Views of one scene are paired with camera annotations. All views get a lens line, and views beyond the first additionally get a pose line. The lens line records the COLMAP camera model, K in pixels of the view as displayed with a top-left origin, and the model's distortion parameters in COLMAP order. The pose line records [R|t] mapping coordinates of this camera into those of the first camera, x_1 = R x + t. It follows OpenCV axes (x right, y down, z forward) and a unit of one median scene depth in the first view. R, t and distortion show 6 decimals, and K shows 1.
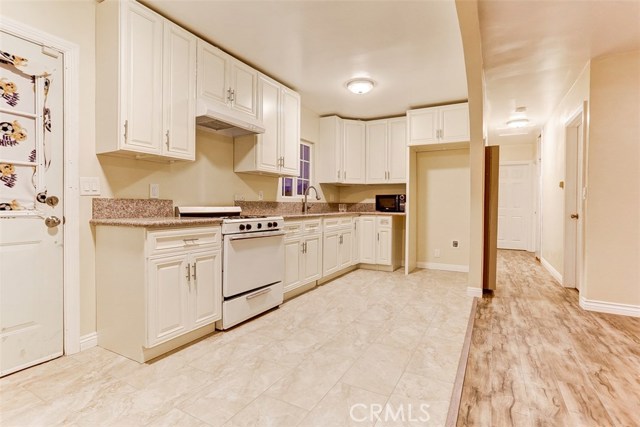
lens RADIAL K [[313.2, 0, 318.8], [0, 313.2, 207.3], [0, 0, 1]] dist [-0.031819, 0.021800]
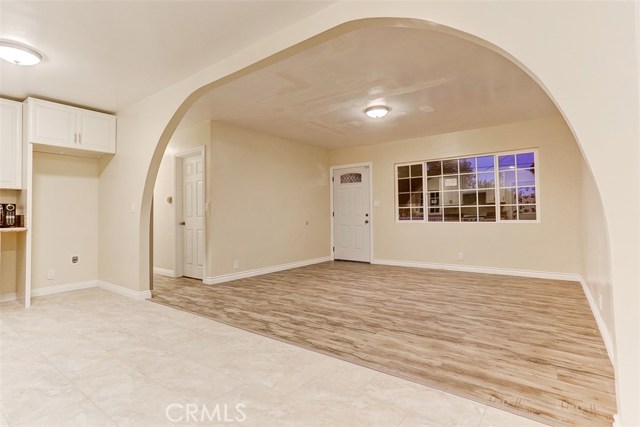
lens RADIAL K [[321.1, 0, 320.4], [0, 321.1, 206.9], [0, 0, 1]] dist [-0.032774, 0.022328]
pose [[0.134112, 0.019245, 0.990779, -0.686819], [0.021895, 0.999510, -0.022378, 0.000403], [-0.990724, 0.024694, 0.133625, 0.289367]]
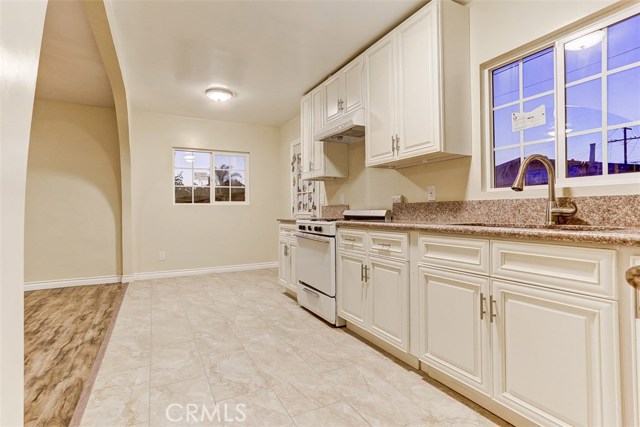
lens RADIAL K [[321.1, 0, 320.4], [0, 321.1, 206.9], [0, 0, 1]] dist [-0.032774, 0.022328]
pose [[-0.543655, -0.013027, -0.839207, 0.714914], [-0.002328, 0.999899, -0.014013, 0.001757], [0.839305, -0.005665, -0.543631, 1.634120]]
